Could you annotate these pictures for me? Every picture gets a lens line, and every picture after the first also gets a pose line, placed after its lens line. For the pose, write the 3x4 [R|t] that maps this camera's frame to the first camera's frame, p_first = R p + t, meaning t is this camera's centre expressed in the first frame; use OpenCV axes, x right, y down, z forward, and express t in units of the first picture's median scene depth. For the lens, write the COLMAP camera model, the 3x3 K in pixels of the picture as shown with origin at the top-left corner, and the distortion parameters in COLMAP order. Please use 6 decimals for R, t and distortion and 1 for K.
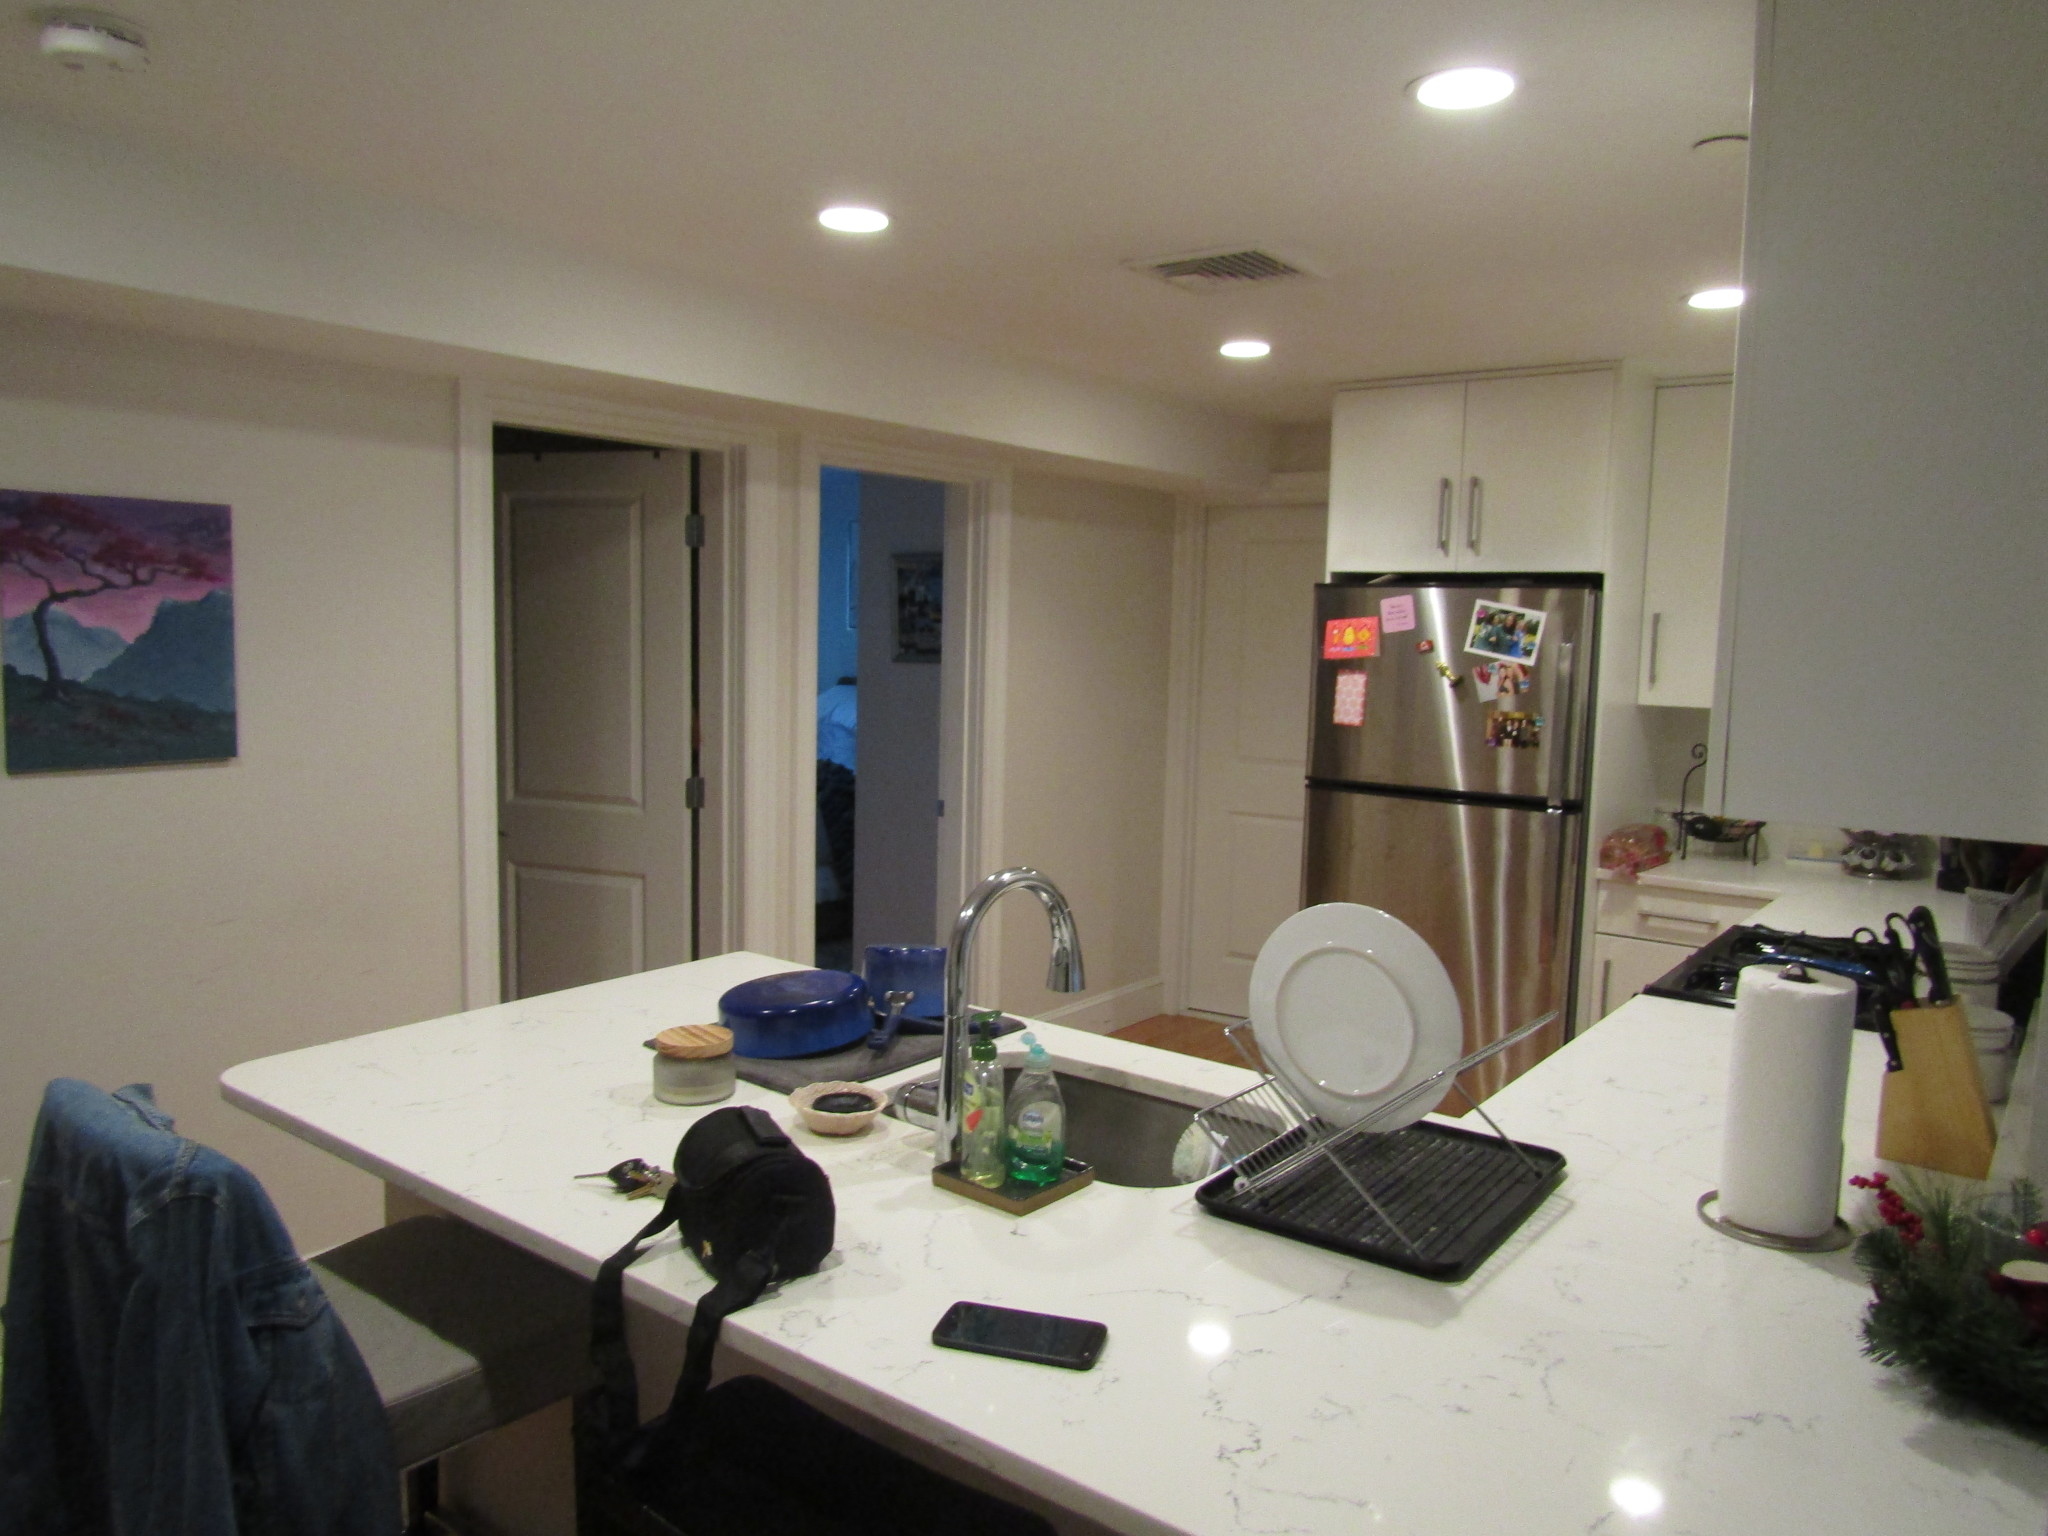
lens RADIAL K [[1462.4, 0, 1025.5], [0, 1462.4, 765.7], [0, 0, 1]] dist [0.001917, -0.001995]
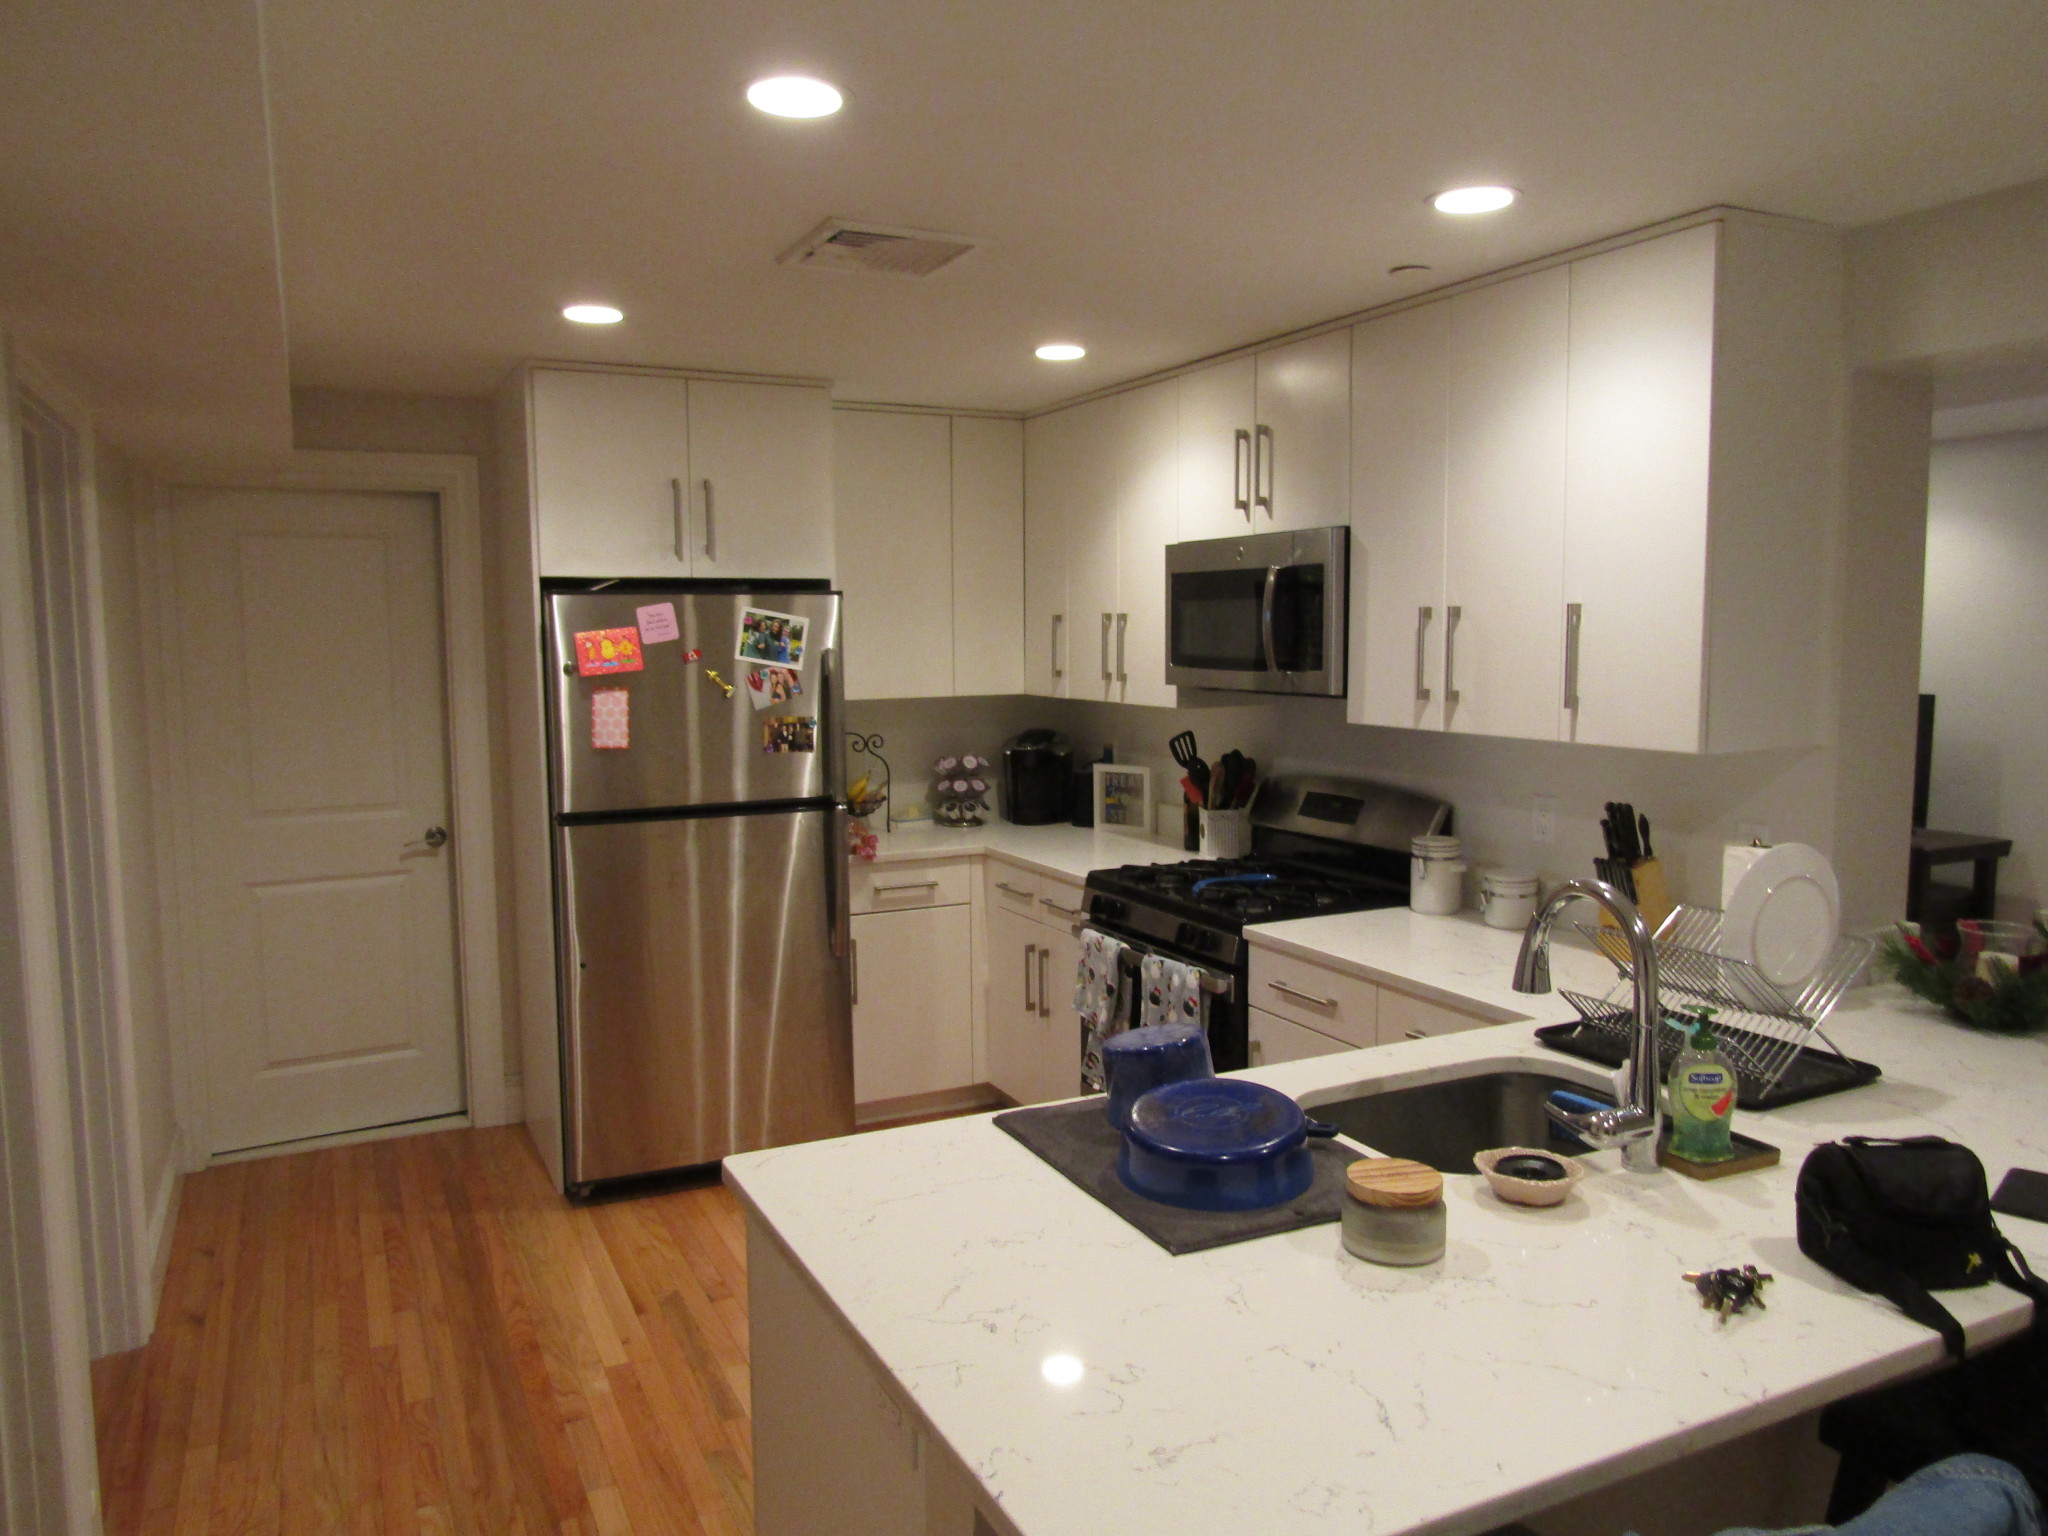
lens RADIAL K [[1462.4, 0, 1024.8], [0, 1462.4, 769.8], [0, 0, 1]] dist [0.001917, -0.001995]
pose [[0.447316, -0.116336, 0.886777, -0.487750], [0.110042, 0.991130, 0.074518, -0.056893], [-0.887580, 0.064250, 0.456150, 0.389037]]
